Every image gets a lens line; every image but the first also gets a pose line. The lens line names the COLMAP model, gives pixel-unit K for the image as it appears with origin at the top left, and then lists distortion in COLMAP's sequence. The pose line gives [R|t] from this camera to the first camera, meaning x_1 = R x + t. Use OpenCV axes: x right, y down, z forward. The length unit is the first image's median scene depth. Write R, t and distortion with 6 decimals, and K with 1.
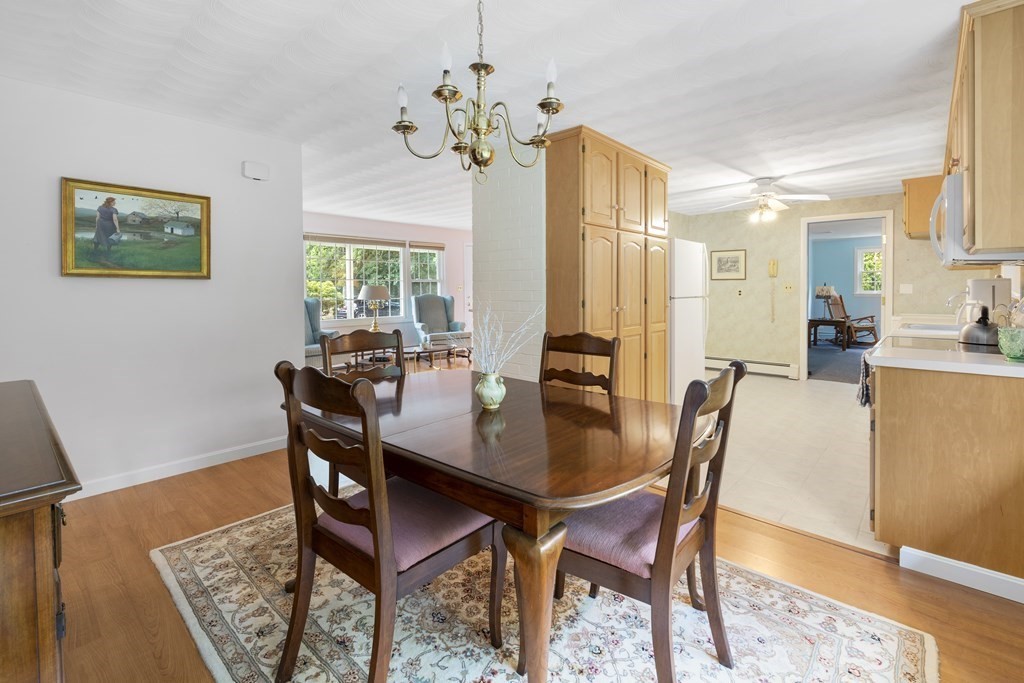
lens RADIAL K [[457.8, 0, 521.4], [0, 457.8, 295.4], [0, 0, 1]] dist [0.000500, 0.000122]
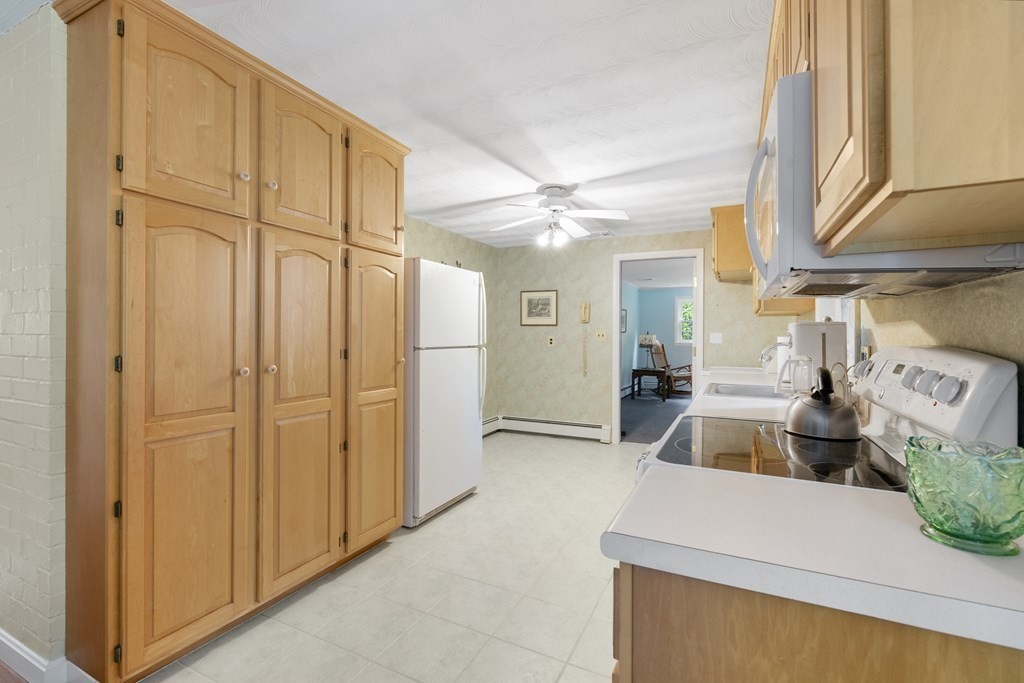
lens RADIAL K [[449.0, 0, 514.0], [0, 449.0, 335.8], [0, 0, 1]] dist [-0.000728, -0.000145]
pose [[0.963999, 0.010191, 0.265712, 0.234639], [-0.006322, 0.999861, -0.015412, -0.002789], [-0.265832, 0.013178, 0.963929, 0.269003]]
